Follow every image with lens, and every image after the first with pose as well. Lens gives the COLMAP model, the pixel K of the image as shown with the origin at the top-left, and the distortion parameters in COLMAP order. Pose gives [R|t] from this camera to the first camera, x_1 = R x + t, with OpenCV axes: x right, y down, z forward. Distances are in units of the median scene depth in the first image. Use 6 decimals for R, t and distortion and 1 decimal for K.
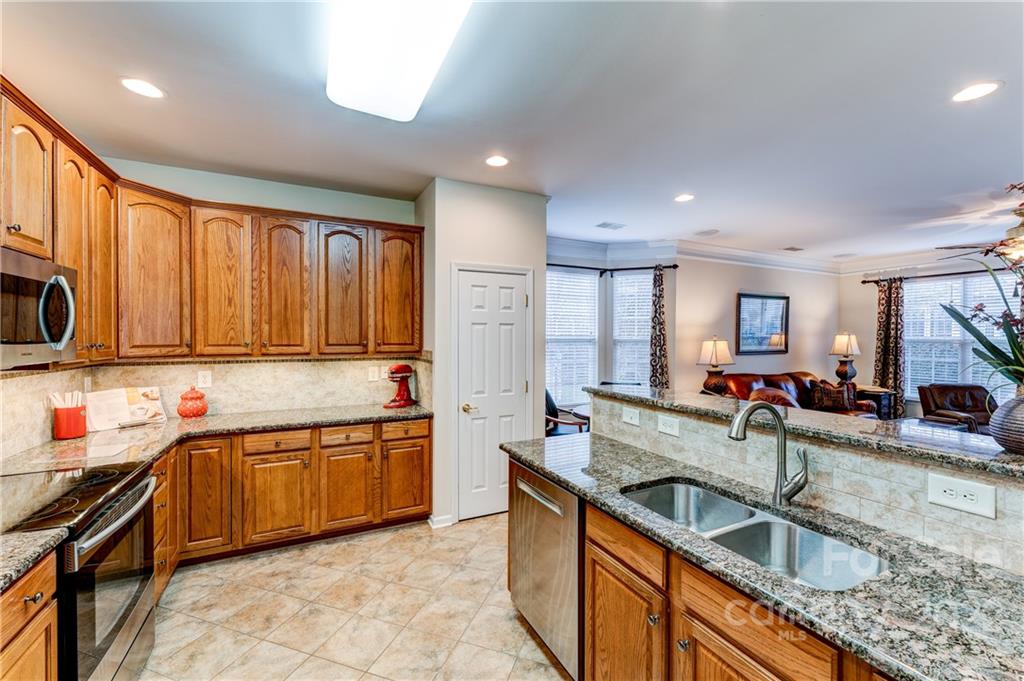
lens RADIAL K [[402.5, 0, 509.2], [0, 402.5, 341.7], [0, 0, 1]] dist [-0.000667, -0.000007]
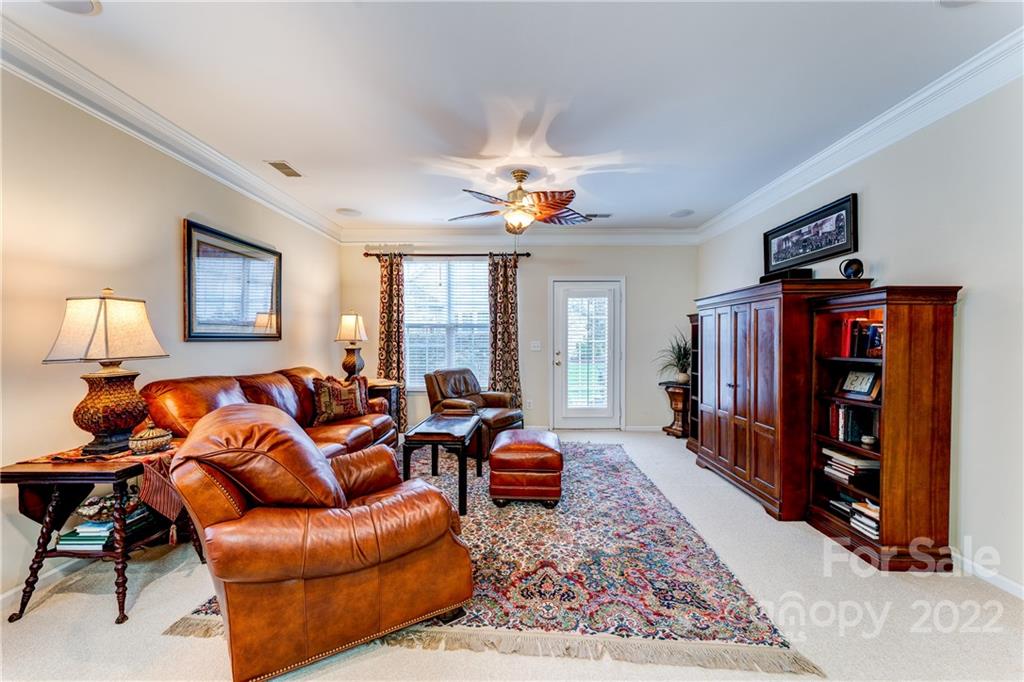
lens RADIAL K [[411.3, 0, 515.7], [0, 411.3, 346.2], [0, 0, 1]] dist [0.000459, -0.000503]
pose [[0.431225, -0.017881, 0.902067, 0.286345], [0.012918, 0.999823, 0.013643, 0.038160], [-0.902152, 0.005770, 0.431380, 0.415566]]
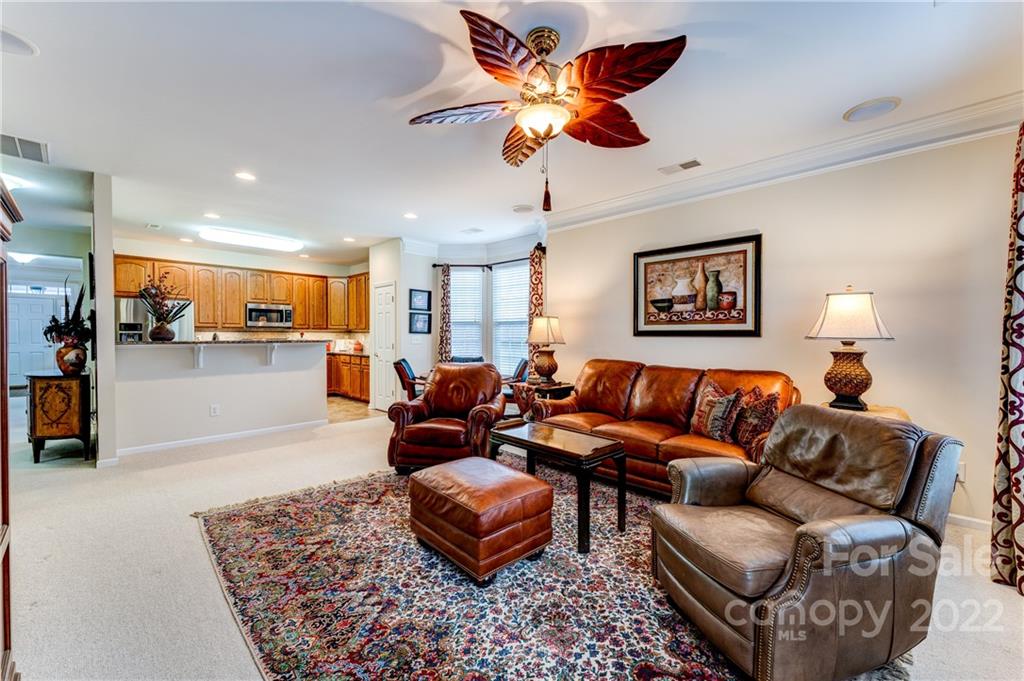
lens RADIAL K [[402.5, 0, 509.2], [0, 402.5, 341.7], [0, 0, 1]] dist [-0.000667, -0.000007]
pose [[0.355589, 0.016303, -0.934500, 1.219133], [-0.015426, 0.999814, 0.011572, 0.038391], [0.934515, 0.010300, 0.355774, 0.538215]]
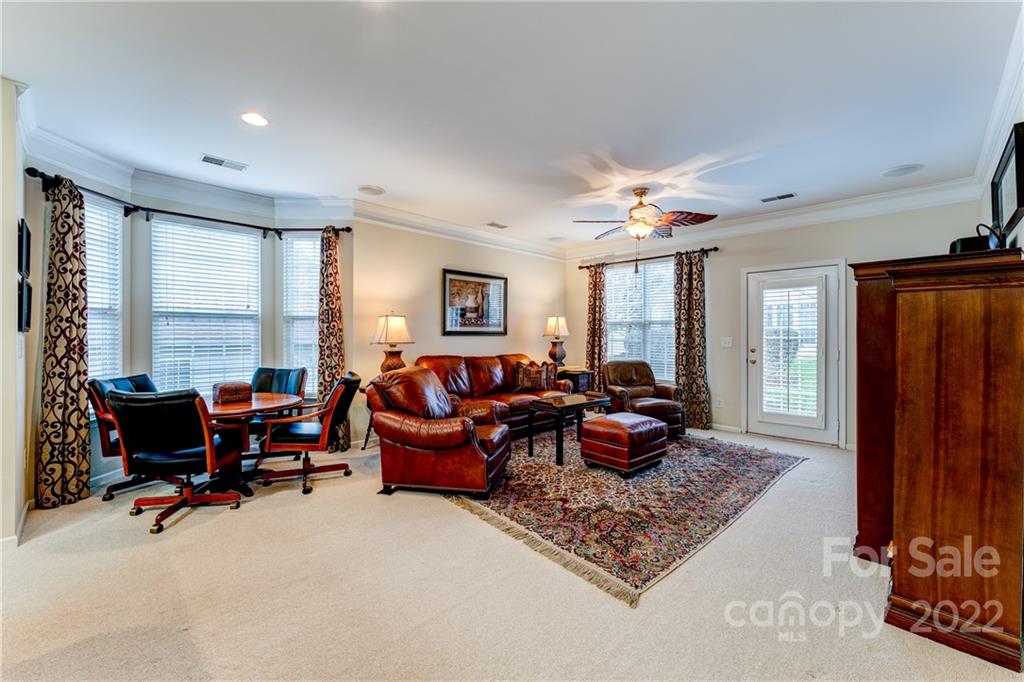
lens RADIAL K [[413.4, 0, 509.3], [0, 413.4, 335.5], [0, 0, 1]] dist [0.000244, 0.000234]
pose [[0.943045, -0.000718, 0.332665, 0.409404], [0.004094, 0.999947, -0.009447, 0.043118], [-0.332641, 0.010271, 0.942998, 0.061133]]
